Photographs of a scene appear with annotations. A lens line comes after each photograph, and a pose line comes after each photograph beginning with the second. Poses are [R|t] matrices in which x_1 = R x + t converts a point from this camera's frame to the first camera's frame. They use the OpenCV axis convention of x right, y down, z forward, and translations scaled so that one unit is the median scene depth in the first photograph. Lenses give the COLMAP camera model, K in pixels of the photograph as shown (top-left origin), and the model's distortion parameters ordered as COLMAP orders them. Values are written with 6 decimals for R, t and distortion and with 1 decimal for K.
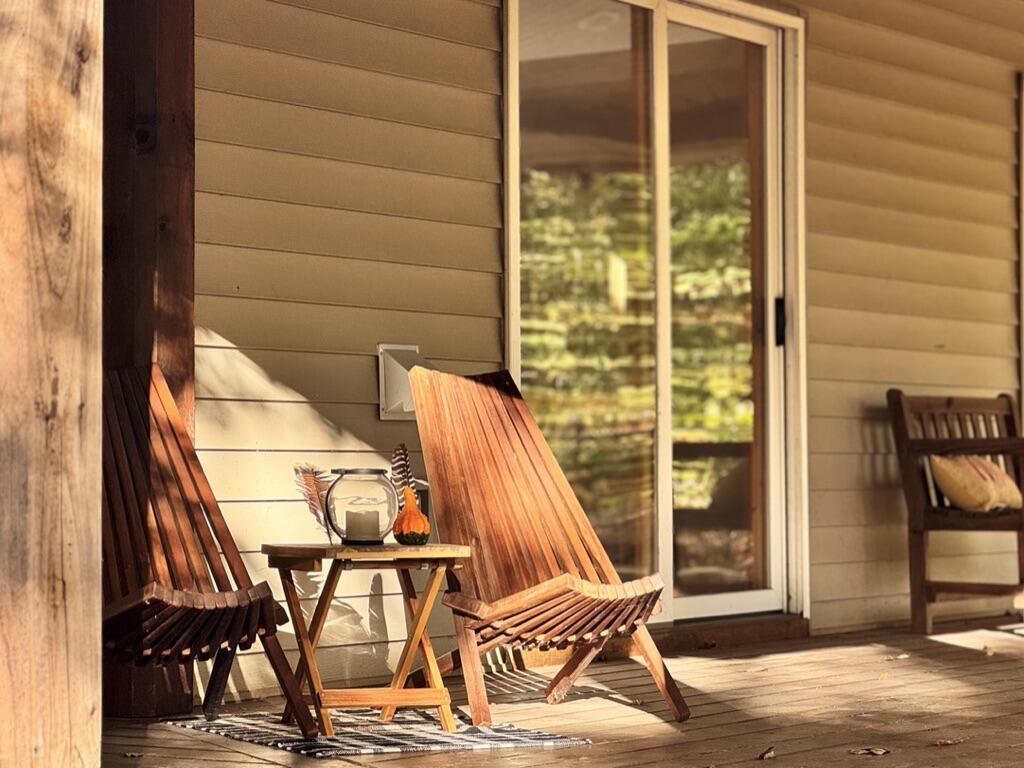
lens RADIAL K [[2836.7, 0, 511.7], [0, 2836.7, 383.6], [0, 0, 1]] dist [0.493755, 0.000000]
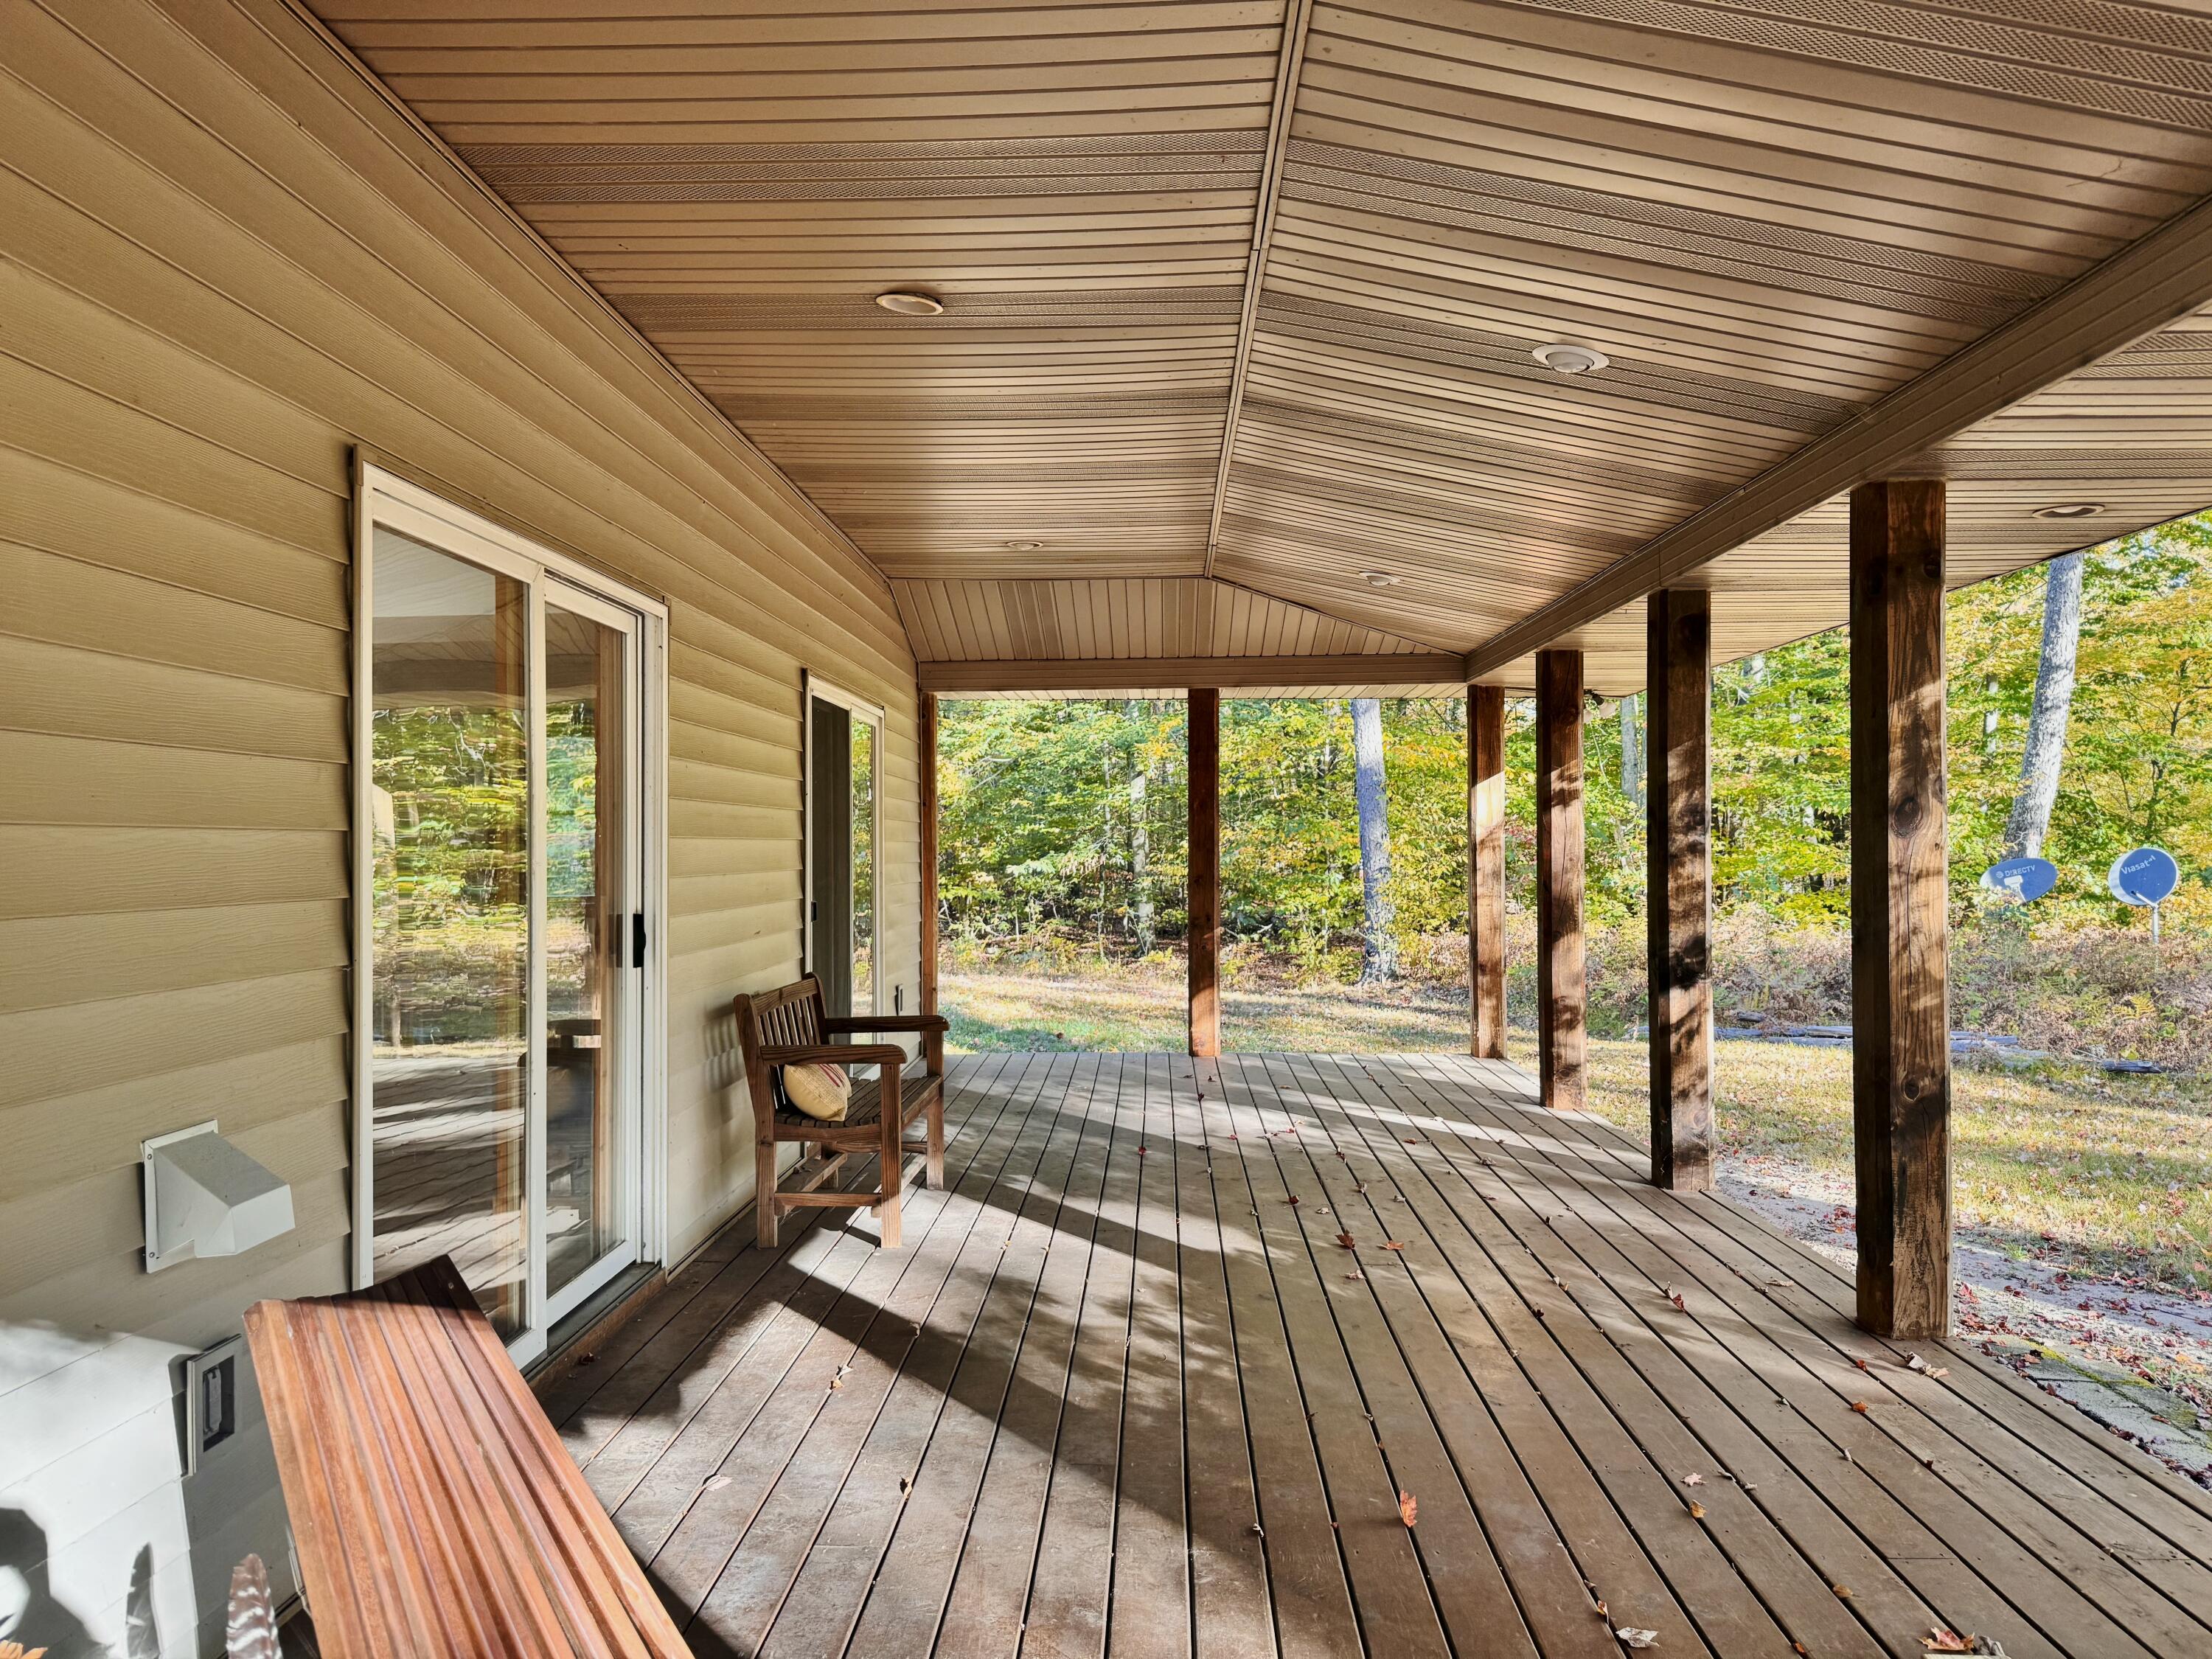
lens RADIAL K [[1567.3, 0, 1103.3], [0, 1567.3, 839.7], [0, 0, 1]] dist [-0.004394, -0.005458]
pose [[0.855188, 0.003796, 0.518304, -0.042401], [-0.018540, 0.999557, 0.023270, -0.080000], [-0.517986, -0.029510, 0.854880, 0.599627]]
